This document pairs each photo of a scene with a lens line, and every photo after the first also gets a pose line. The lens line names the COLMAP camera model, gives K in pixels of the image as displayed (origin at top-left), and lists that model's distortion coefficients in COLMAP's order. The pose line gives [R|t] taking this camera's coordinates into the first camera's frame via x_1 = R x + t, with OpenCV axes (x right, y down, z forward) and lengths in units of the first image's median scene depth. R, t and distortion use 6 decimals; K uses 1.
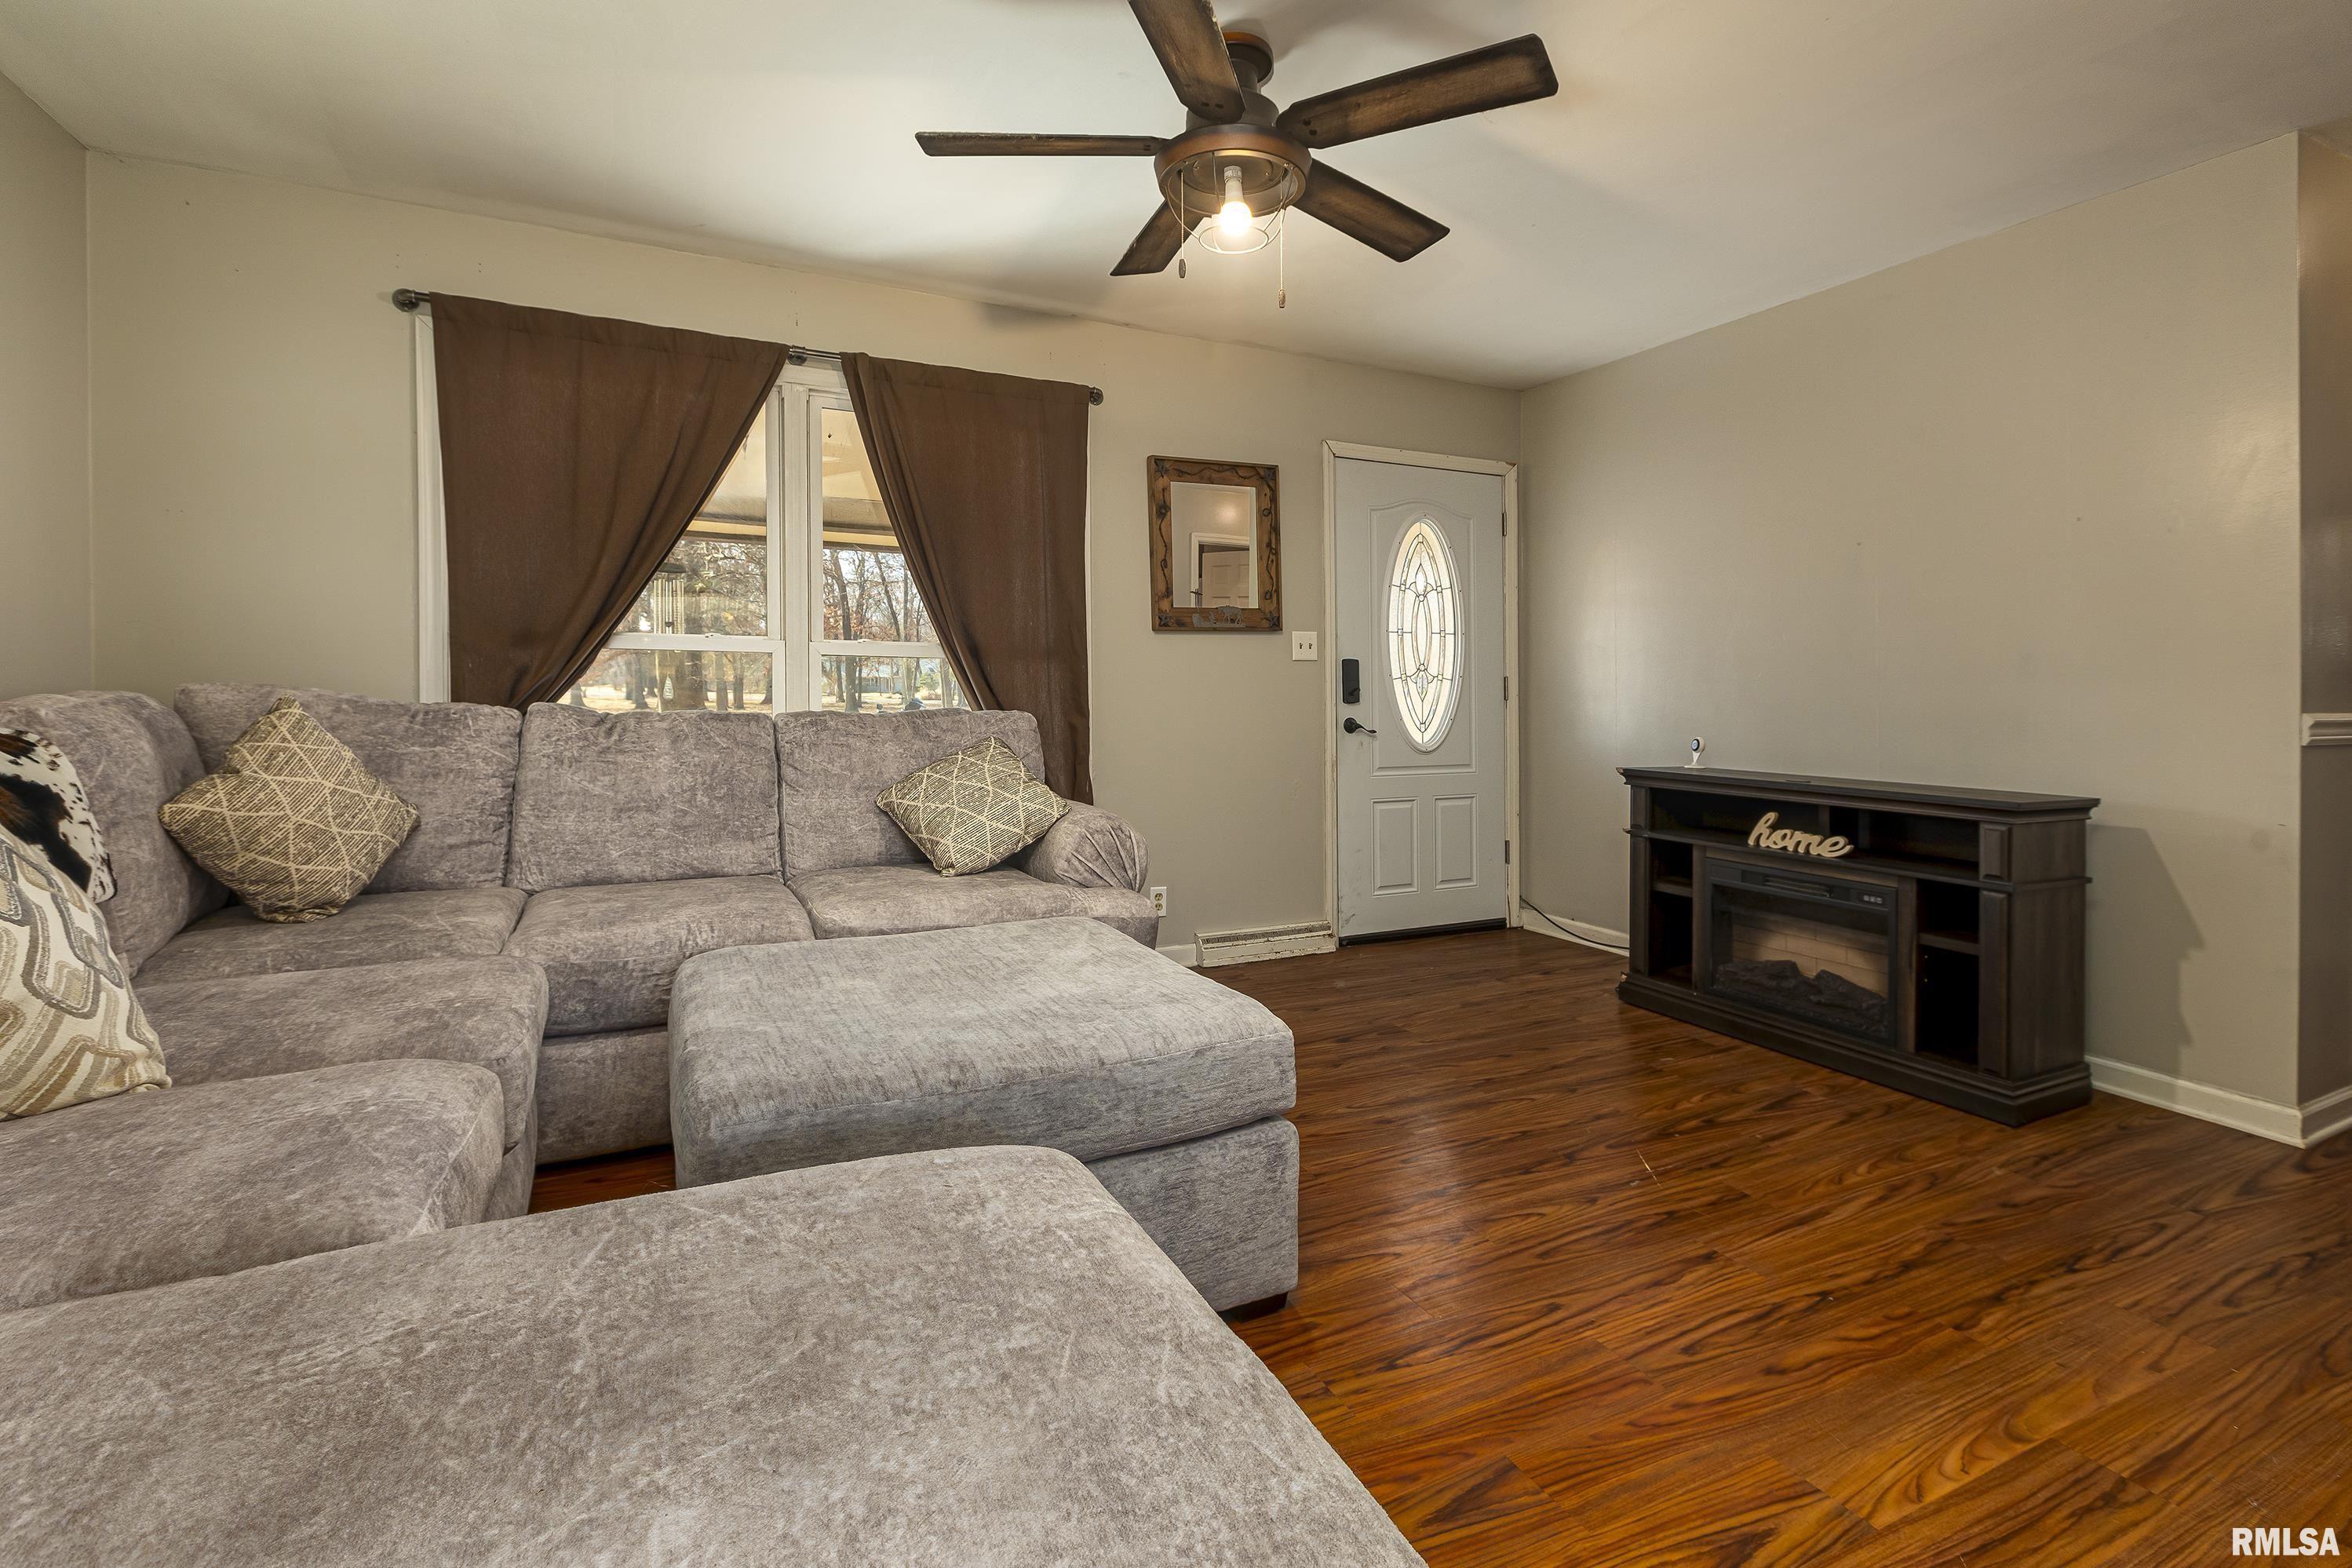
lens RADIAL K [[1093.0, 0, 1178.8], [0, 1093.0, 691.7], [0, 0, 1]] dist [0.007722, -0.003376]
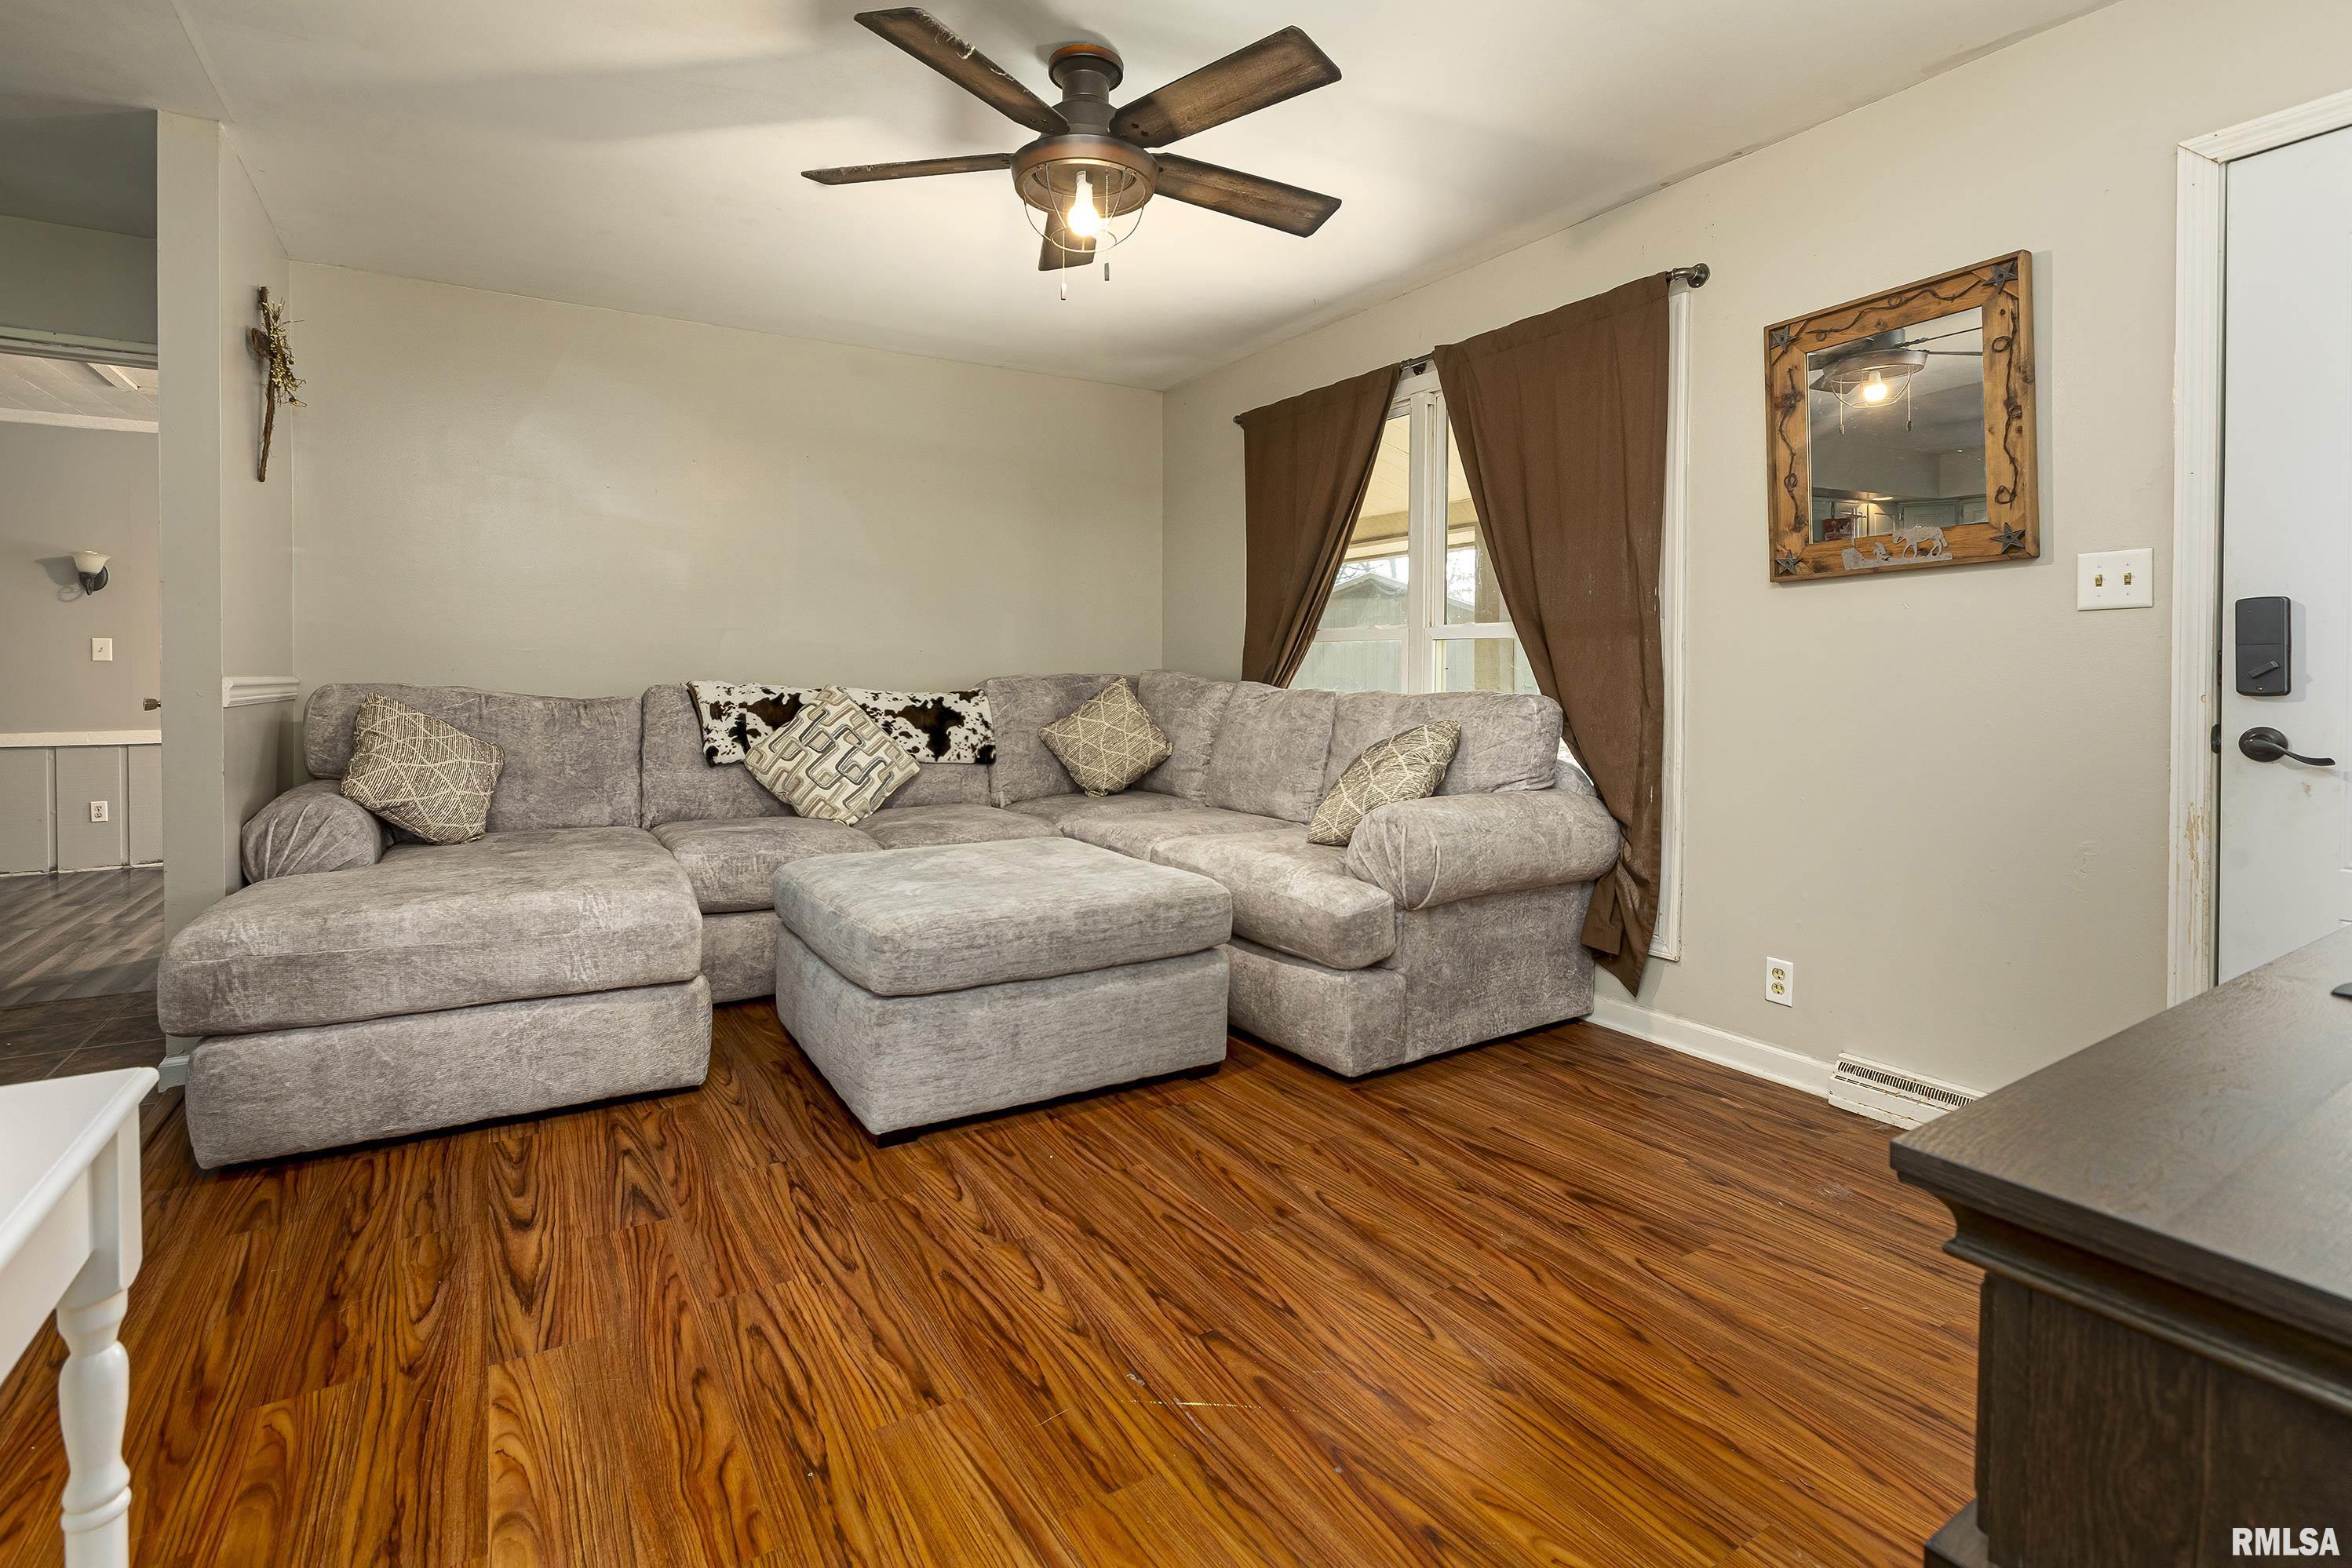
lens RADIAL K [[1093.0, 0, 1124.5], [0, 1093.0, 705.6], [0, 0, 1]] dist [0.007722, -0.003376]
pose [[0.065552, 0.022438, -0.997597, 1.333290], [-0.004028, 0.999745, 0.022221, 0.015353], [0.997841, 0.002562, 0.065626, 1.158486]]
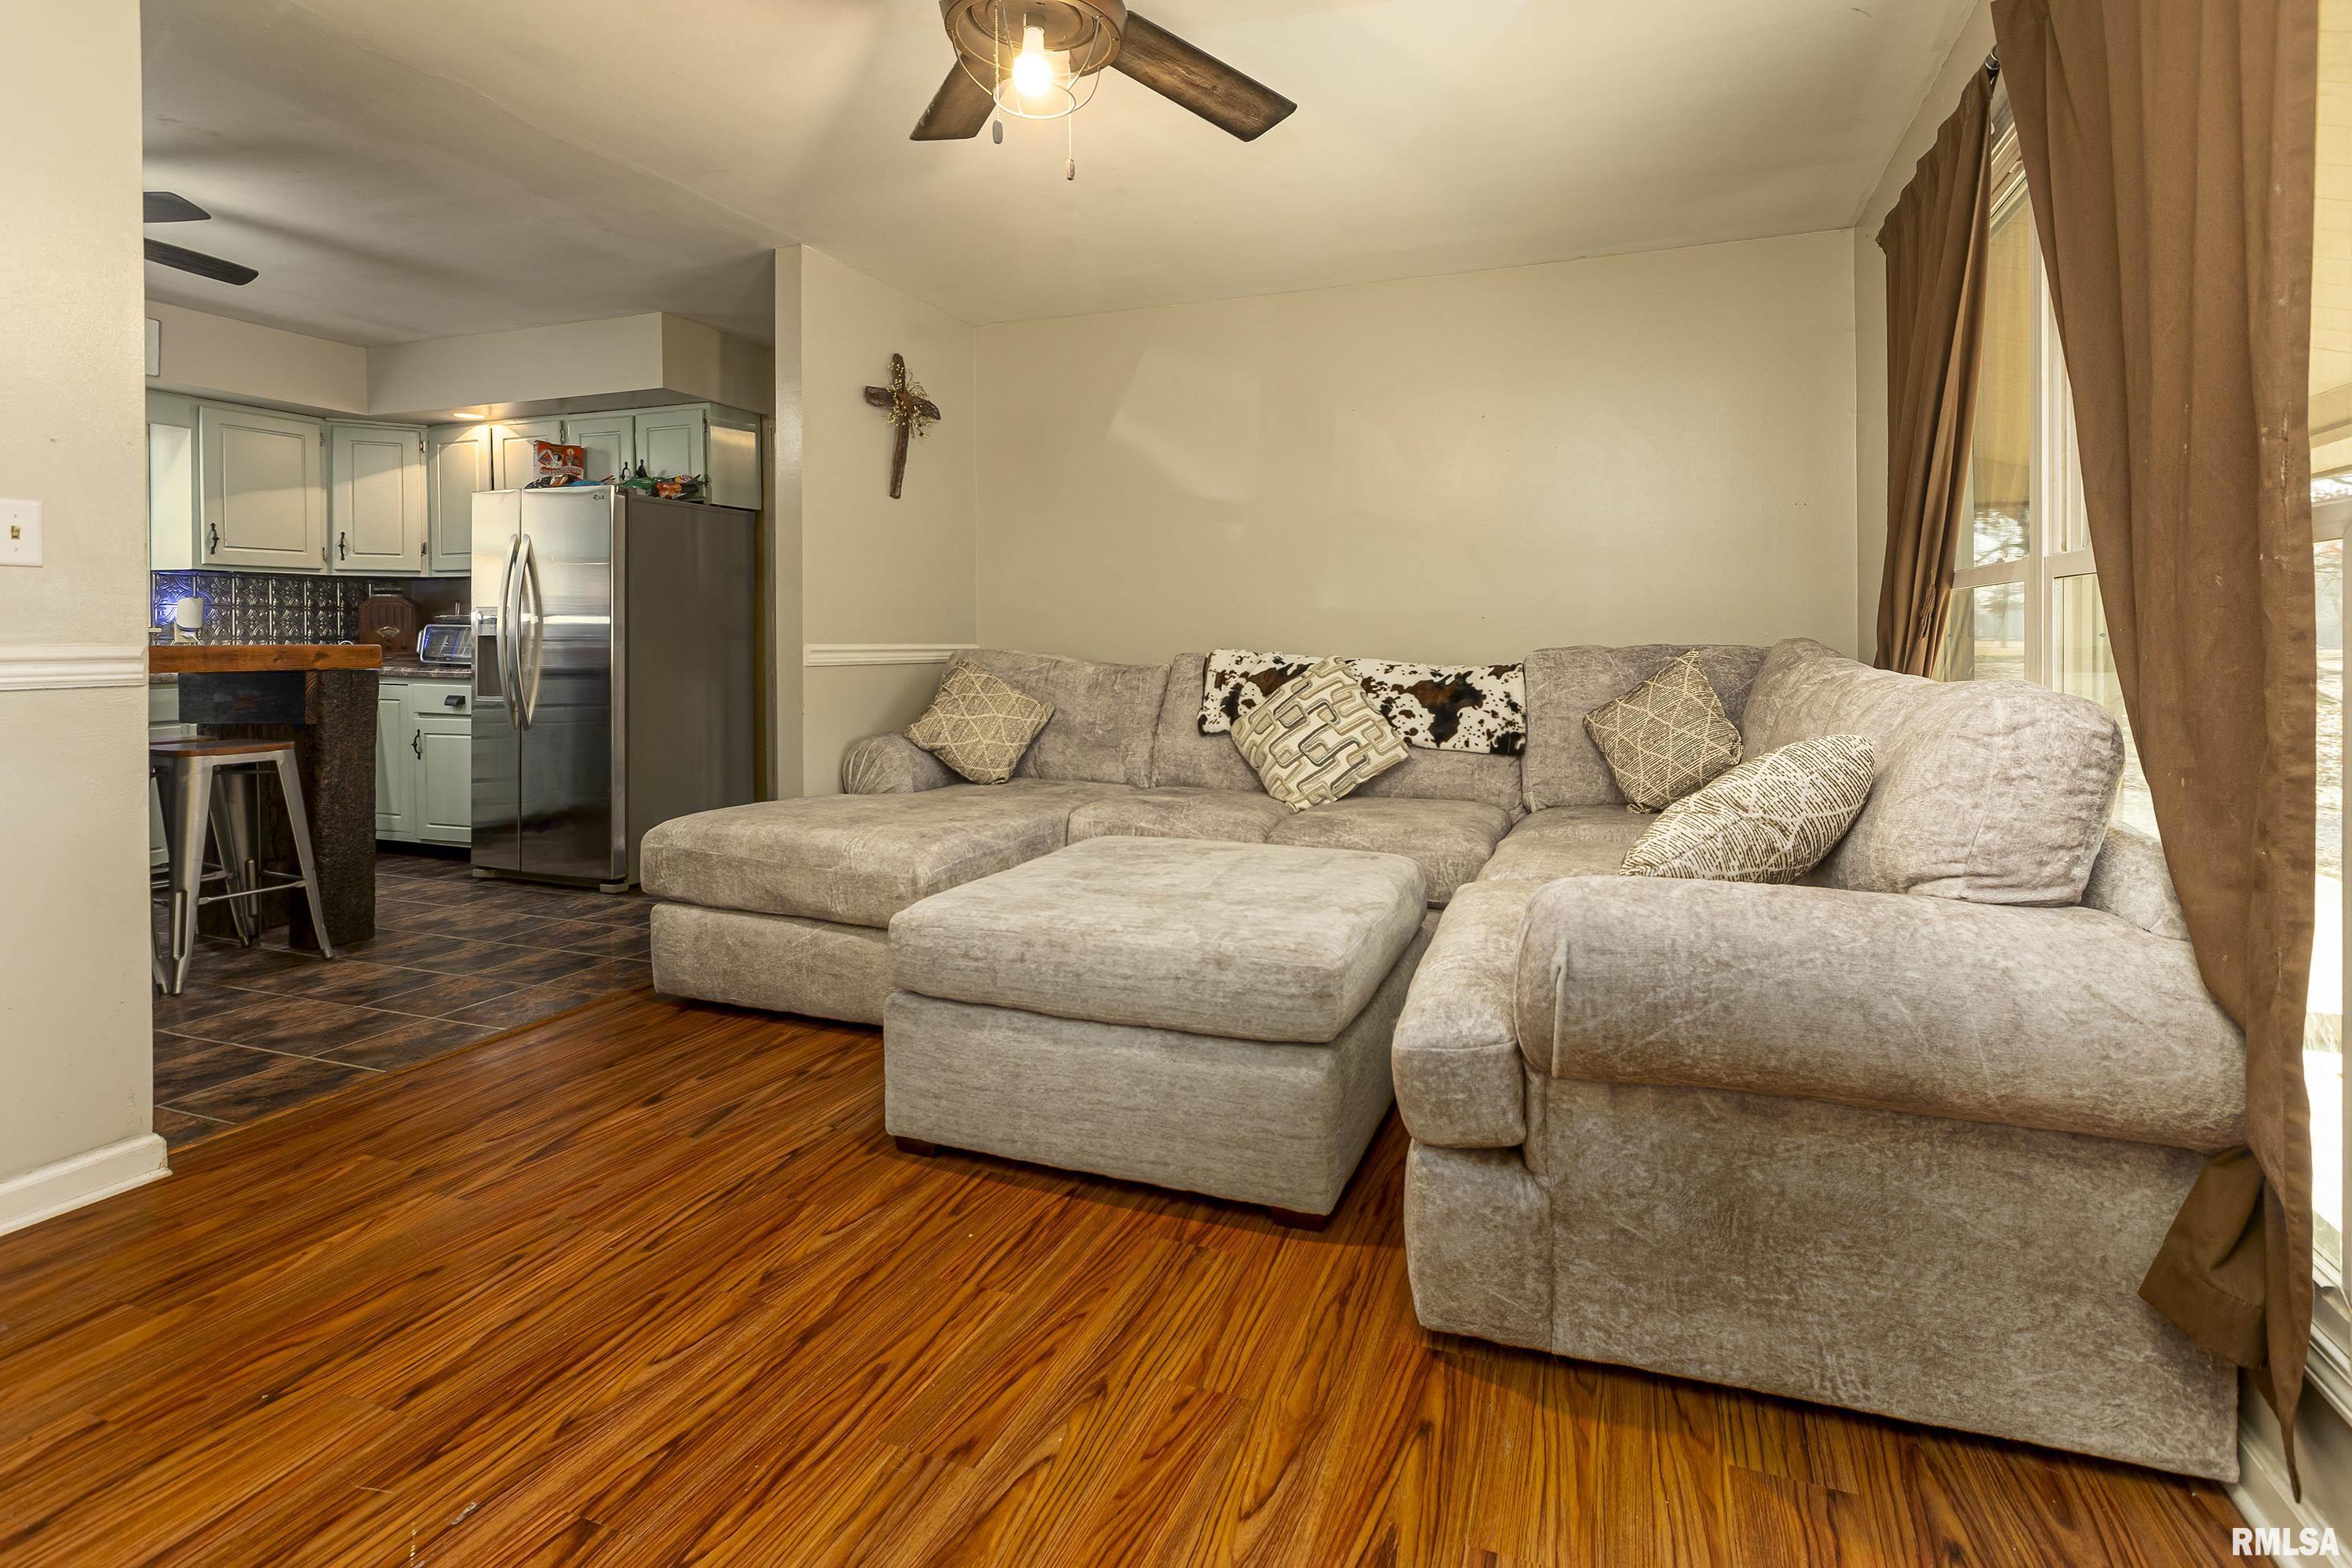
lens RADIAL K [[1093.0, 0, 1235.7], [0, 1093.0, 652.2], [0, 0, 1]] dist [0.007722, -0.003376]
pose [[-0.719347, -0.002619, -0.694646, 0.639730], [-0.010485, 0.999920, 0.007089, 0.006642], [0.694572, 0.012383, -0.719317, 2.035907]]
